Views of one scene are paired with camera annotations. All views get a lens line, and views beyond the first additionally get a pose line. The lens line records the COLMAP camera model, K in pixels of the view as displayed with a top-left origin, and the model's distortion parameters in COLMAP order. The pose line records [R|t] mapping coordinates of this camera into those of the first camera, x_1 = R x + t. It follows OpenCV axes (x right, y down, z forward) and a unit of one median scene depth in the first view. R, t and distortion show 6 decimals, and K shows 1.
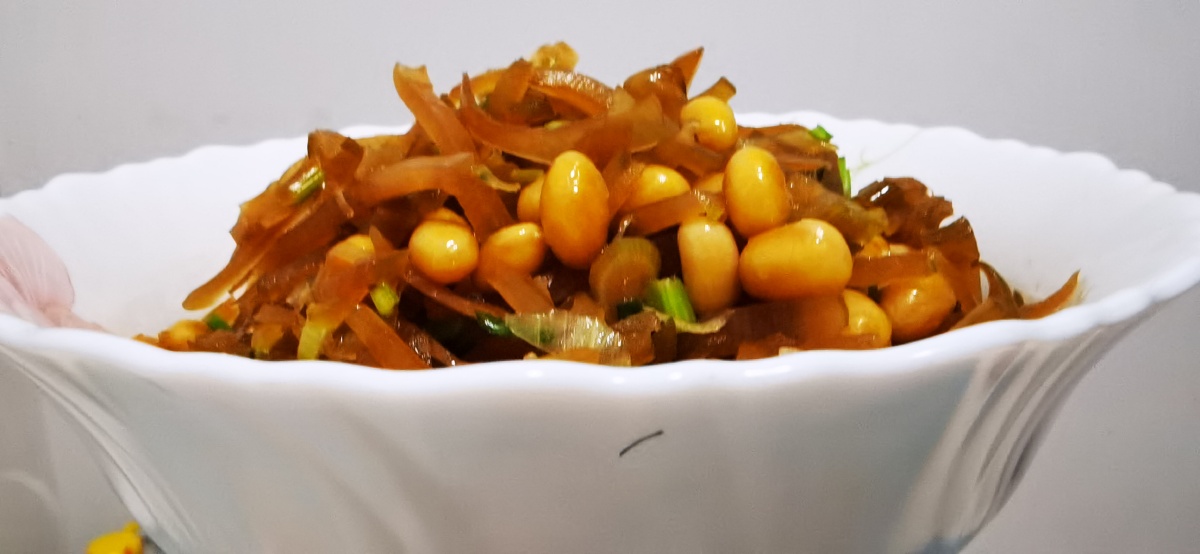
lens RADIAL K [[997.3, 0, 600.0], [0, 997.3, 277.0], [0, 0, 1]] dist [-0.005413, -0.003301]
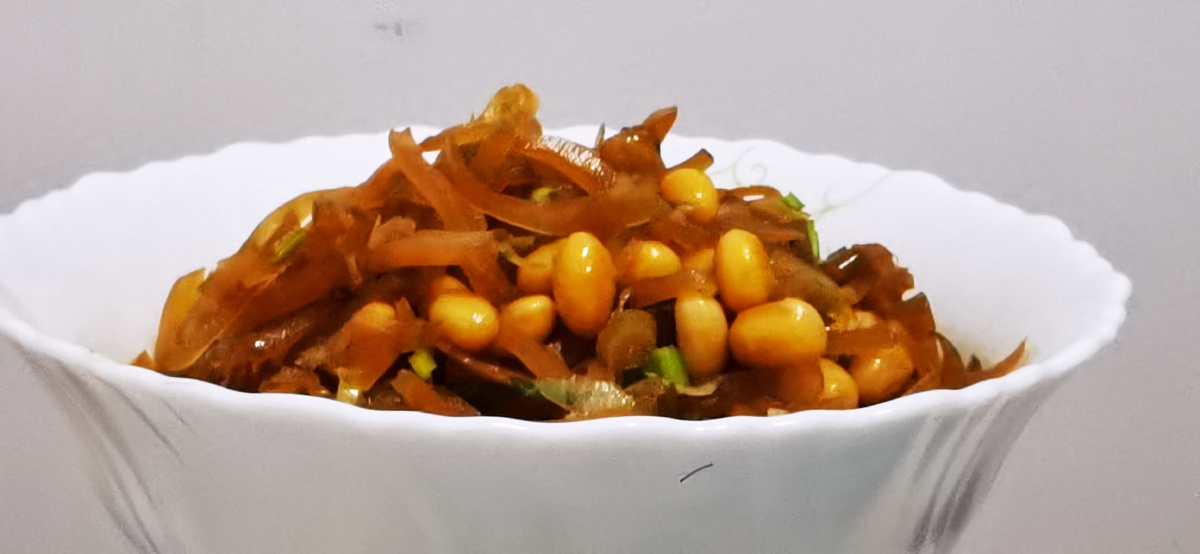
lens RADIAL K [[1998.3, 0, 600.0], [0, 1998.3, 277.0], [0, 0, 1]] dist [0.185834, 0.007811]
pose [[0.986587, 0.012202, 0.162778, -0.361109], [-0.012706, 0.999917, 0.002061, -0.078338], [-0.162739, -0.004101, 0.986661, -1.171823]]
